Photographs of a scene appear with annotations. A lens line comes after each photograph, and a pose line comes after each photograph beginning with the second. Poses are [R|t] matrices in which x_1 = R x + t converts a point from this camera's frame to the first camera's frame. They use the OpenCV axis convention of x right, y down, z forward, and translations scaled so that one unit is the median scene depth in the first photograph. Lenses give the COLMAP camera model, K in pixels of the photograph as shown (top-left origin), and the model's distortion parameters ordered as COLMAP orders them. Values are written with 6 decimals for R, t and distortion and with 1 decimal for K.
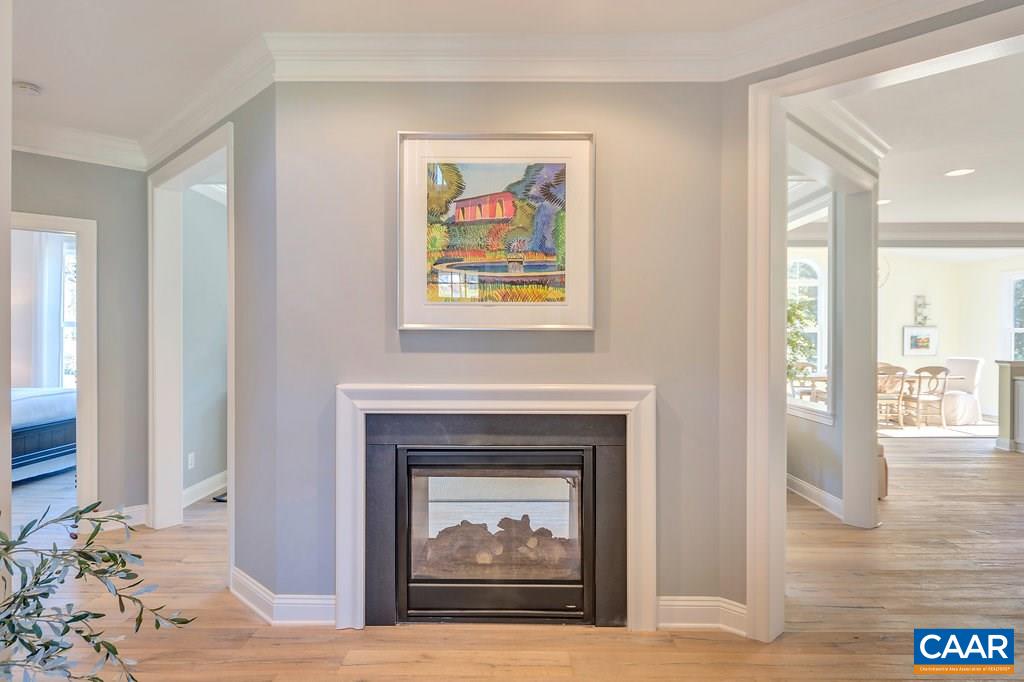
lens RADIAL K [[618.4, 0, 508.1], [0, 618.4, 341.1], [0, 0, 1]] dist [0.002325, -0.000422]
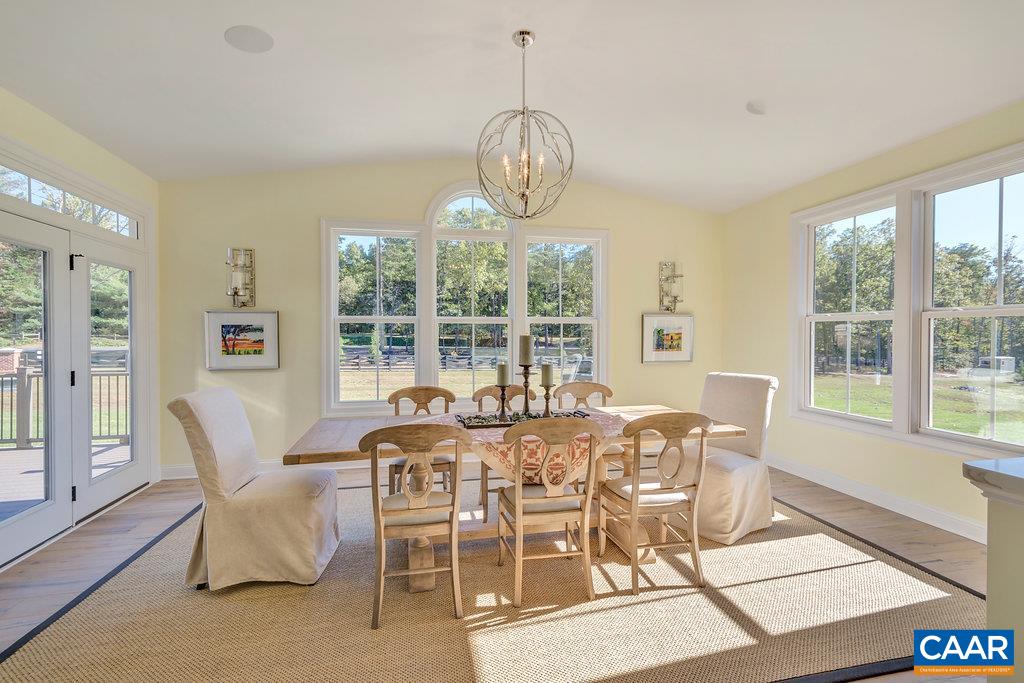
lens RADIAL K [[461.2, 0, 517.2], [0, 461.2, 342.8], [0, 0, 1]] dist [0.000805, 0.000340]
pose [[0.974422, -0.006431, 0.224633, 0.420913], [0.004092, 0.999932, 0.010877, -0.000655], [-0.224687, -0.009679, 0.974383, 0.593467]]
